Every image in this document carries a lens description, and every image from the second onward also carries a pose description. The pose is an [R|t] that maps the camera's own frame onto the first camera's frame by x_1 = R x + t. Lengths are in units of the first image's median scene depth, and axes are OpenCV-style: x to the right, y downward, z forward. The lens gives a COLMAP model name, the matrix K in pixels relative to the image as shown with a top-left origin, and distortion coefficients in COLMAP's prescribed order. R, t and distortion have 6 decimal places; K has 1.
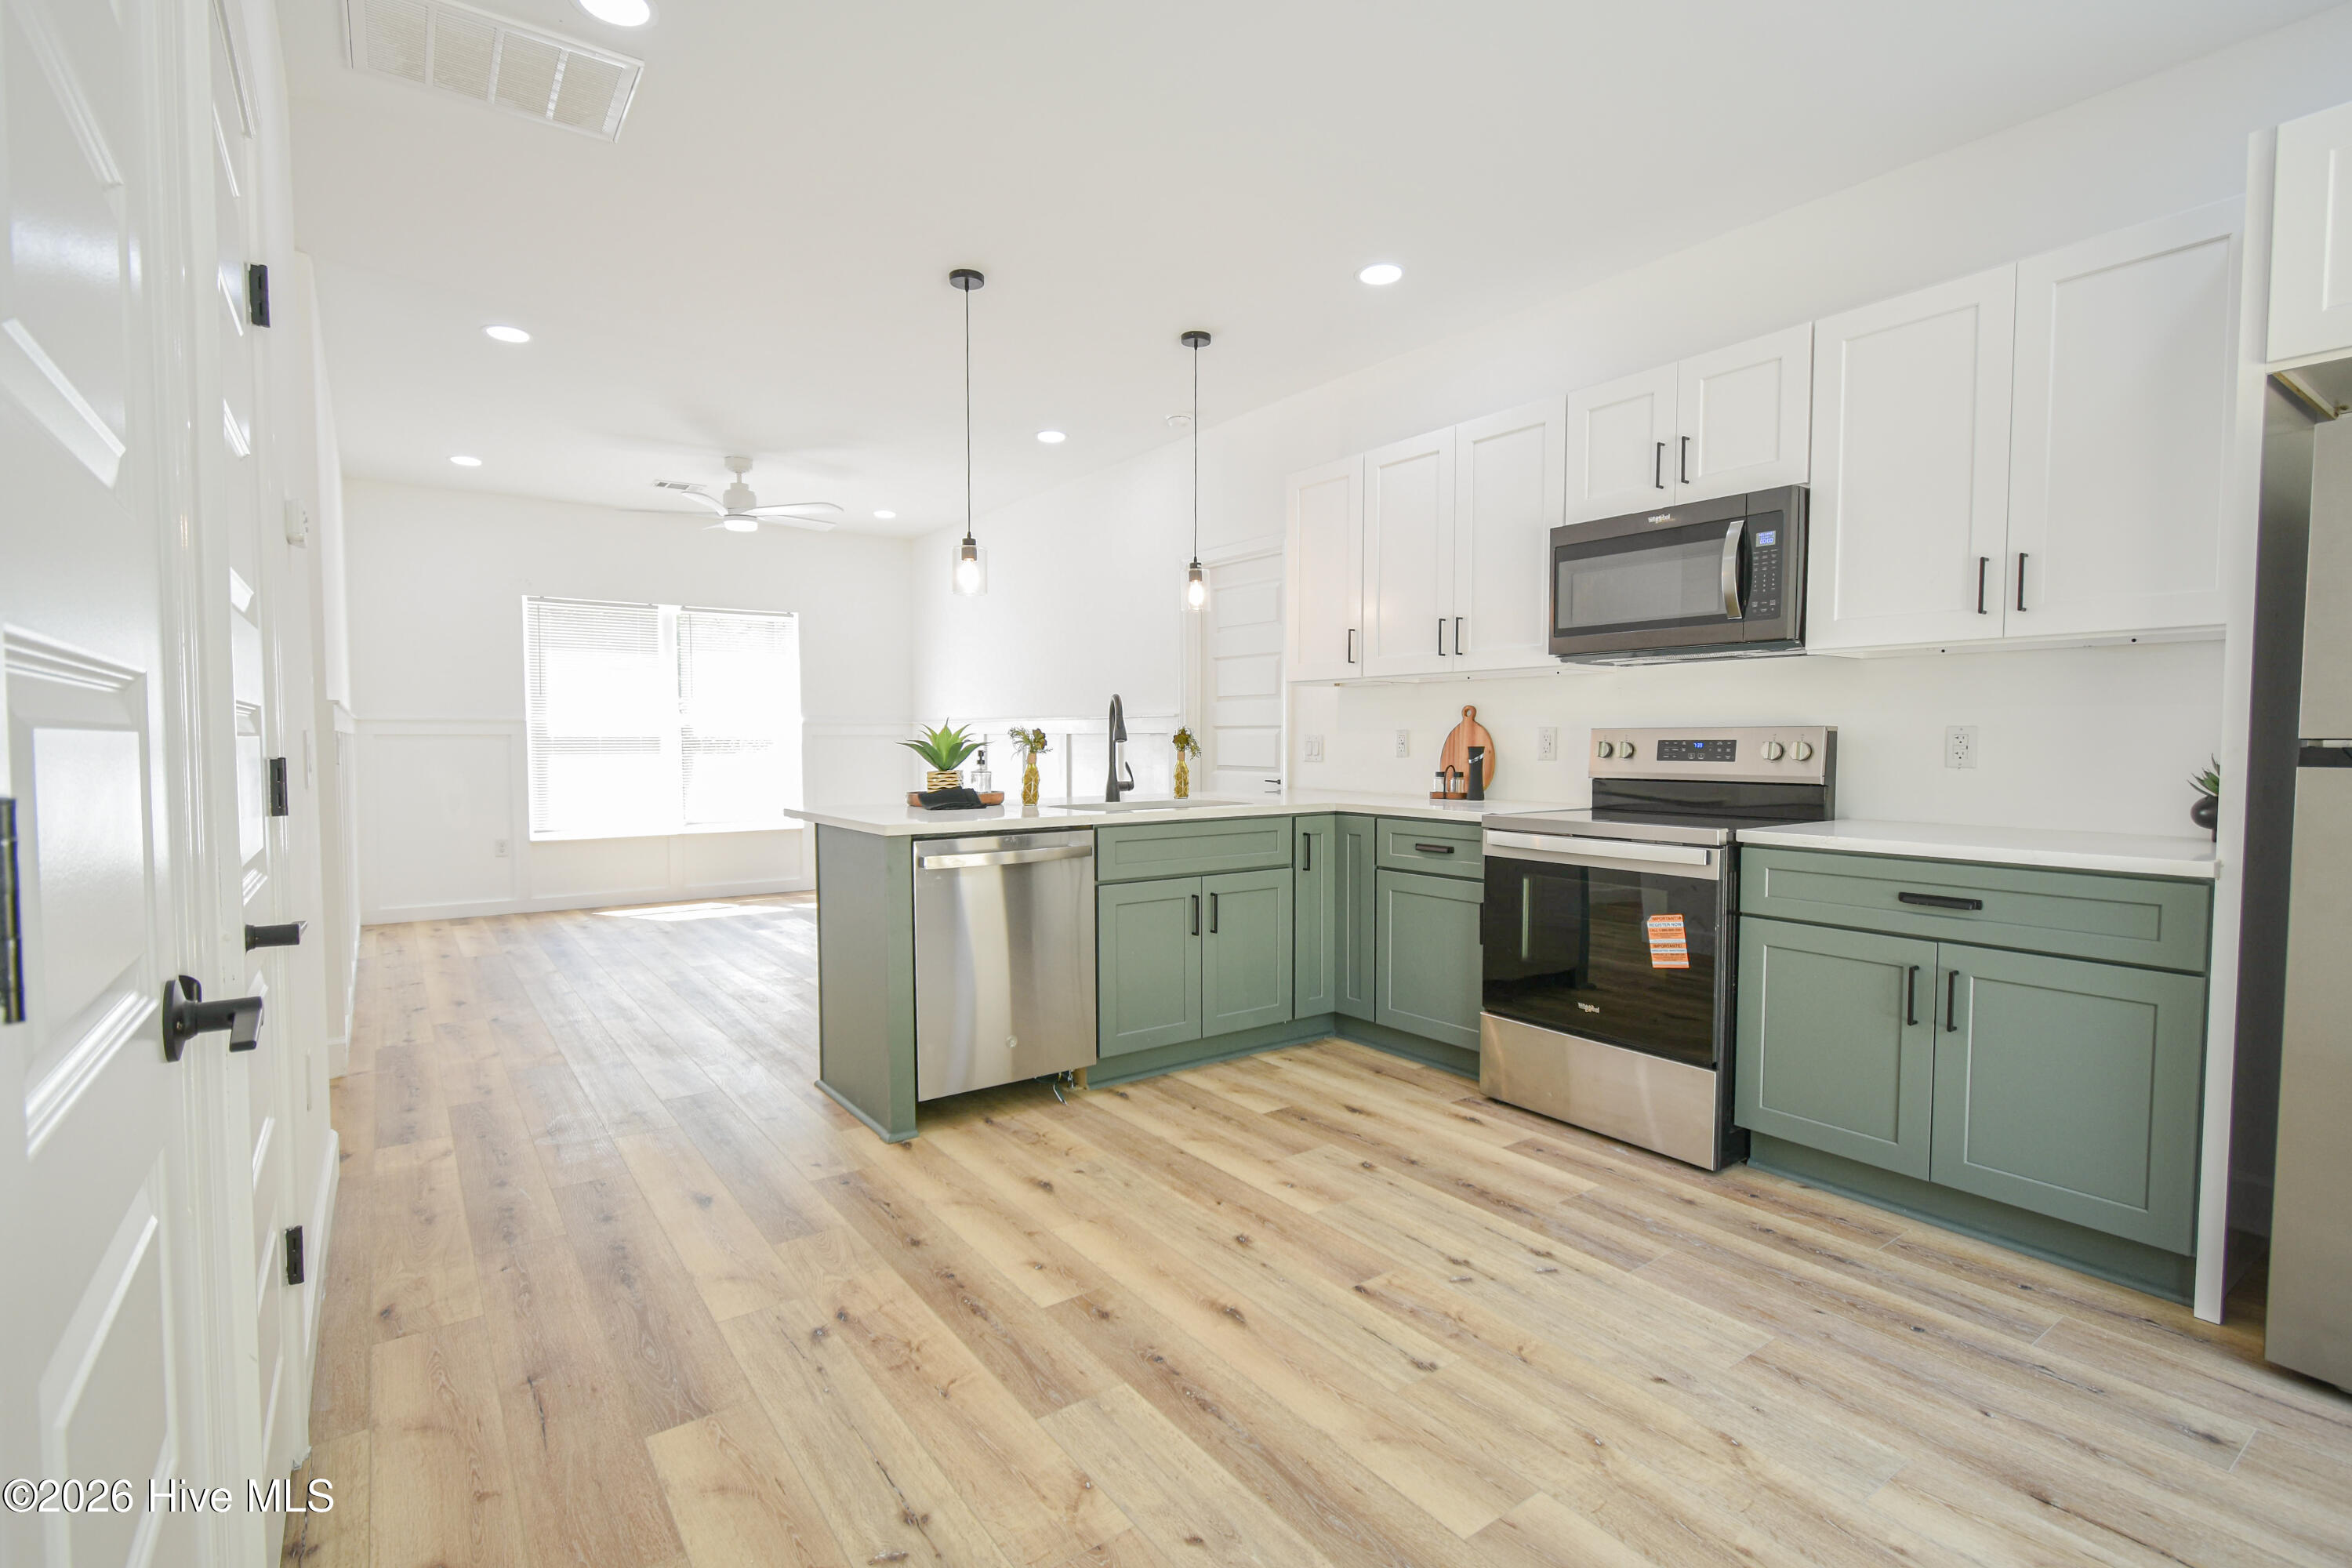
lens RADIAL K [[1107.5, 0, 1202.6], [0, 1107.5, 802.3], [0, 0, 1]] dist [0.000371, -0.000291]
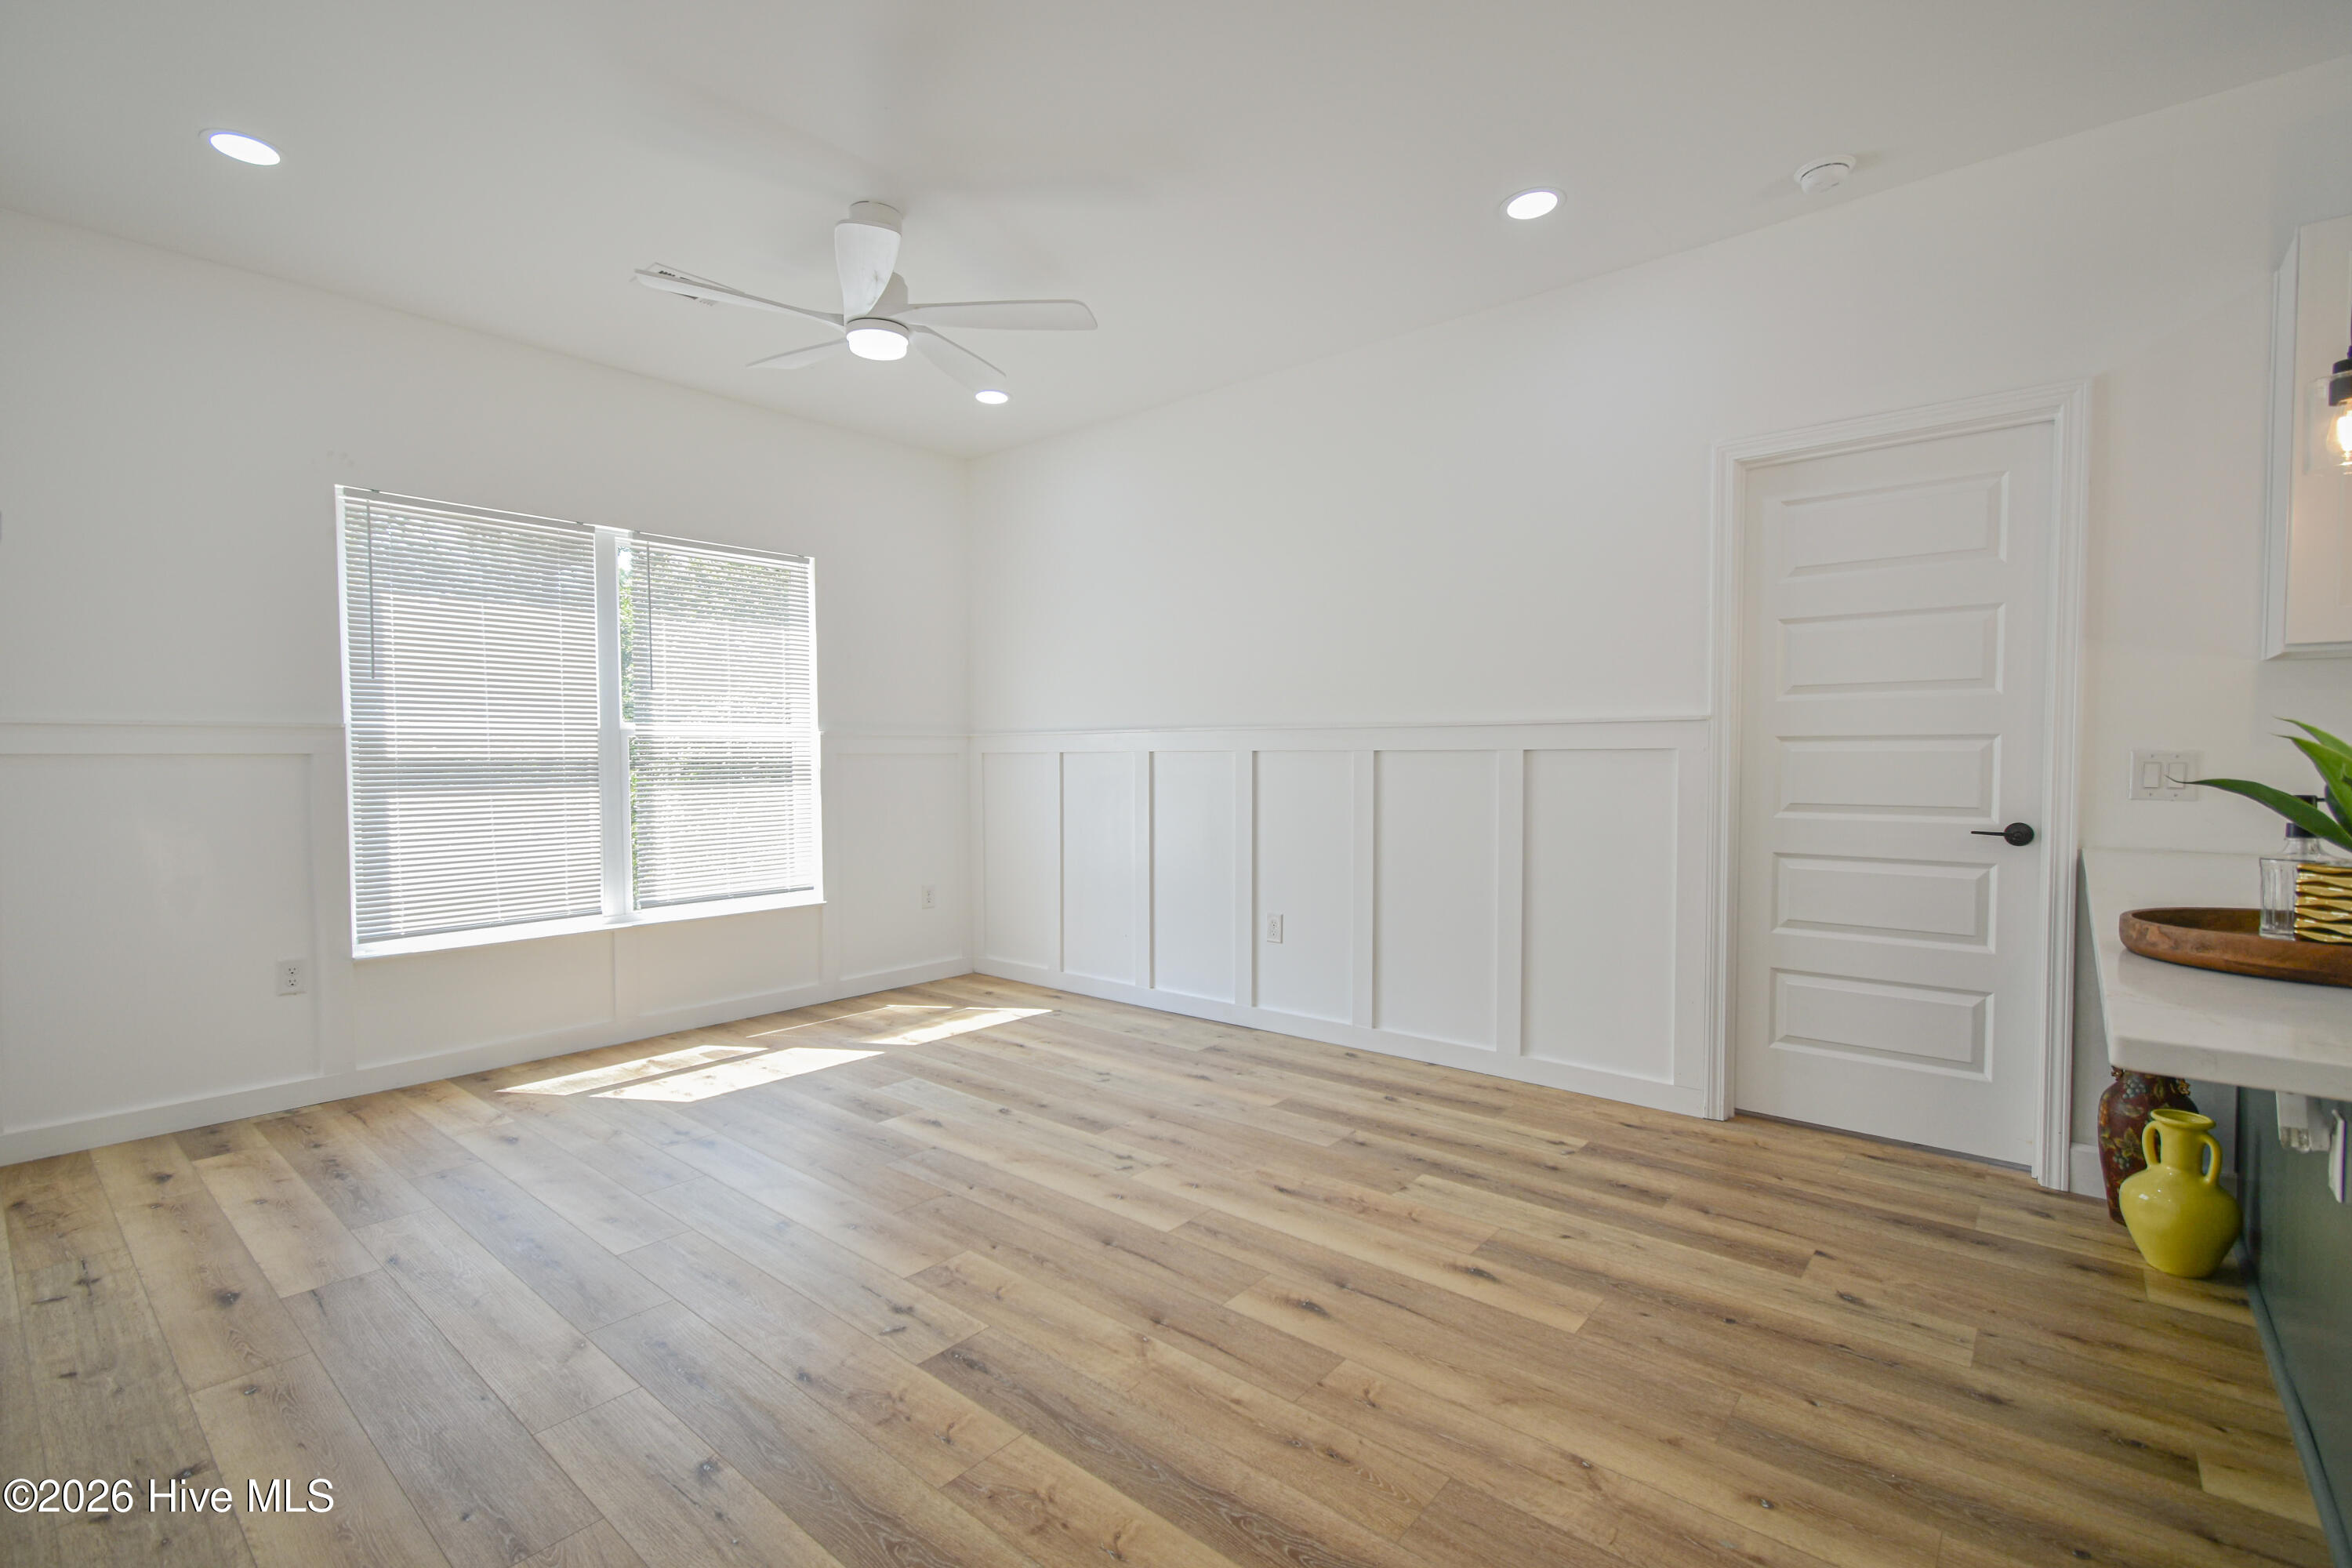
lens RADIAL K [[1052.3, 0, 1168.4], [0, 1052.3, 793.7], [0, 0, 1]] dist [0.010140, -0.006295]
pose [[0.974962, -0.005396, 0.222306, -0.797282], [0.011561, 0.999584, -0.026440, -0.052781], [-0.222071, 0.028348, 0.974618, 1.003781]]
